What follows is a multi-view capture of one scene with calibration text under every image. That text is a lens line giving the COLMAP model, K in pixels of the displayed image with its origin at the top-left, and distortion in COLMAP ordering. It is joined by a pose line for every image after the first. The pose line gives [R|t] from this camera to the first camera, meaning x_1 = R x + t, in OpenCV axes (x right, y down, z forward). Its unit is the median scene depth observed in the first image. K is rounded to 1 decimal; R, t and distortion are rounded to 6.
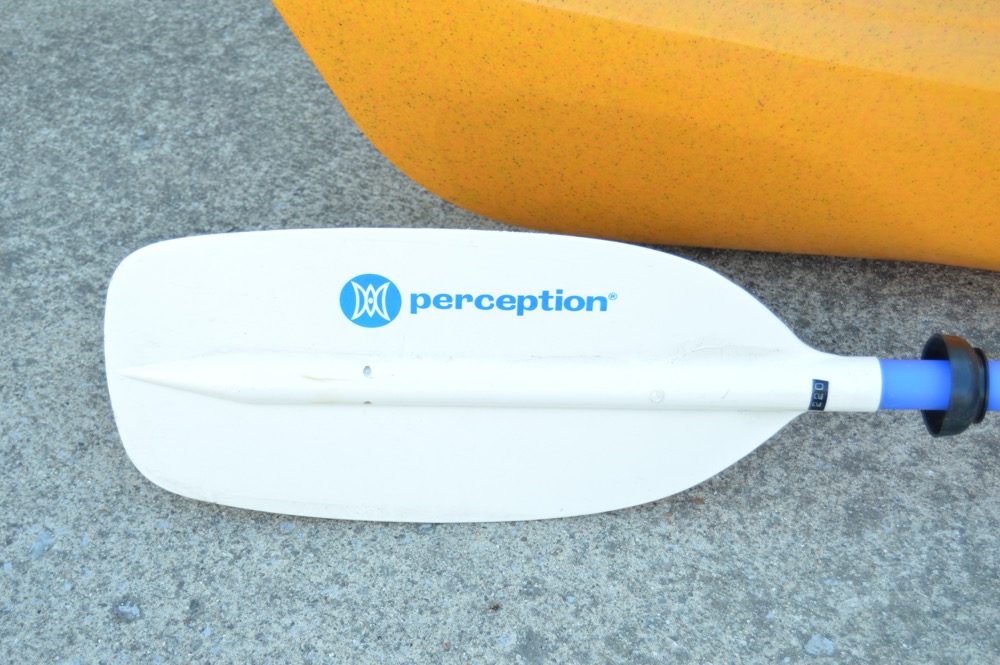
lens RADIAL K [[1627.8, 0, 501.7], [0, 1627.8, 332.1], [0, 0, 1]] dist [-0.034672, 0.000000]
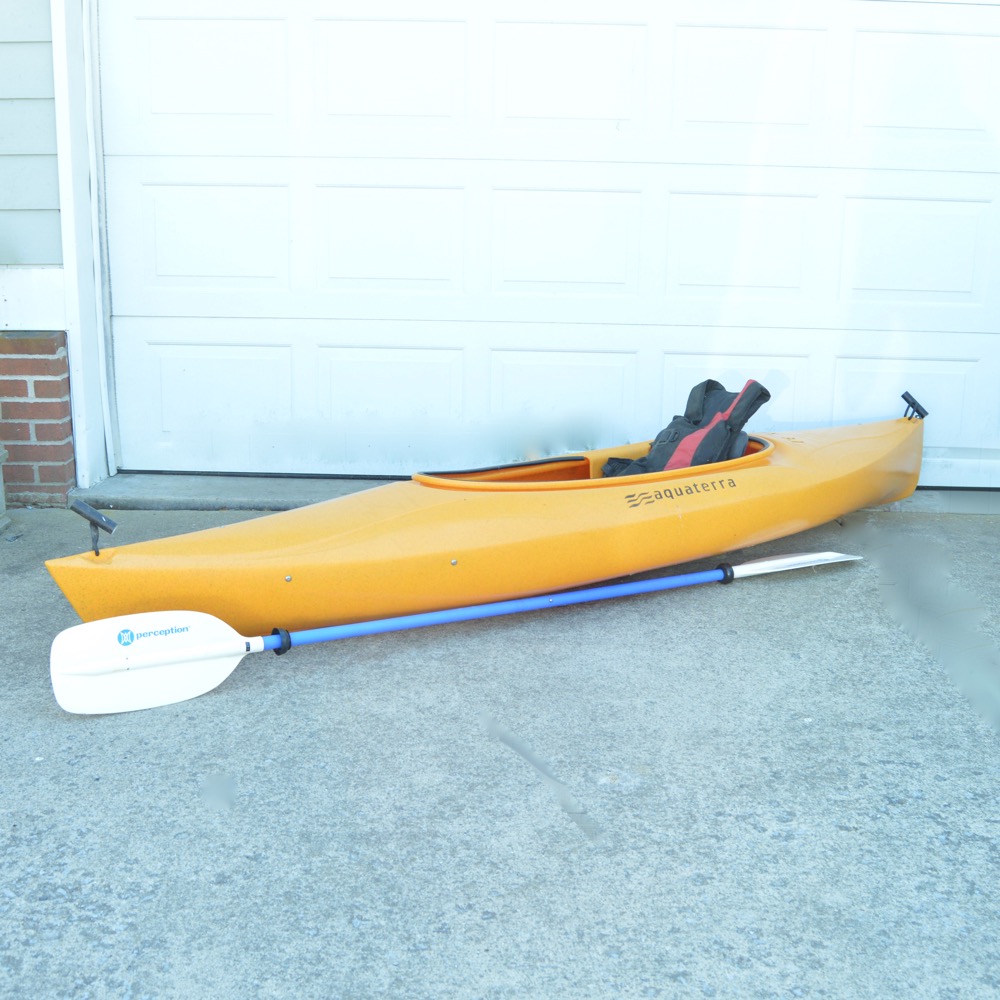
lens RADIAL K [[1322.9, 0, 496.7], [0, 1322.9, 500.2], [0, 0, 1]] dist [-0.064036, 0.000000]
pose [[0.850927, -0.103494, 0.514988, -0.646407], [0.337622, 0.858824, -0.385269, 0.852133], [-0.402411, 0.501707, 0.765739, -1.315939]]
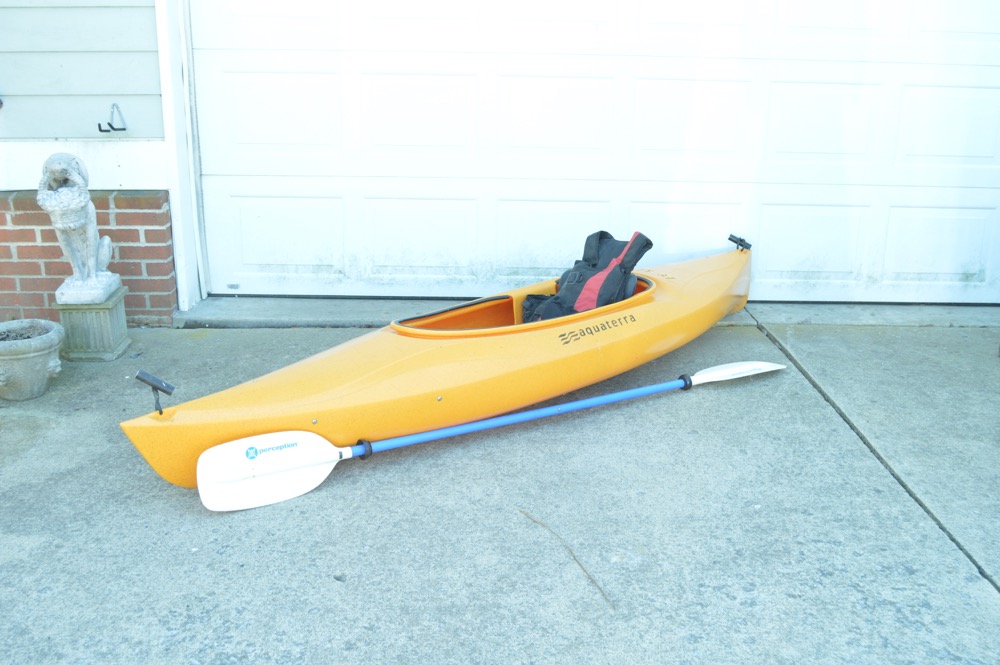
lens RADIAL K [[1054.2, 0, 505.3], [0, 1054.2, 330.9], [0, 0, 1]] dist [-0.038932, 0.000000]
pose [[0.829668, -0.143904, 0.539391, -0.824574], [0.359355, 0.877076, -0.318750, 0.704413], [-0.427217, 0.458290, 0.779395, -1.466346]]
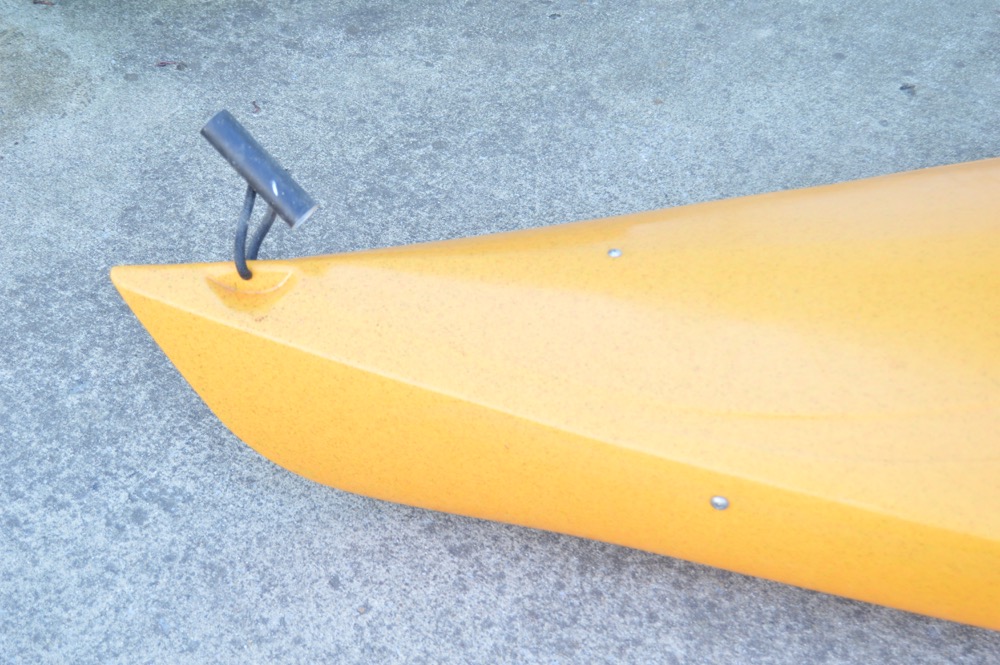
lens RADIAL K [[1397.8, 0, 500.7], [0, 1397.8, 334.7], [0, 0, 1]] dist [-0.040481, 0.000000]
pose [[0.998838, 0.045181, -0.016765, 0.135399], [-0.045057, 0.998955, 0.007696, -0.191608], [0.017096, -0.006932, 0.999830, -0.093095]]
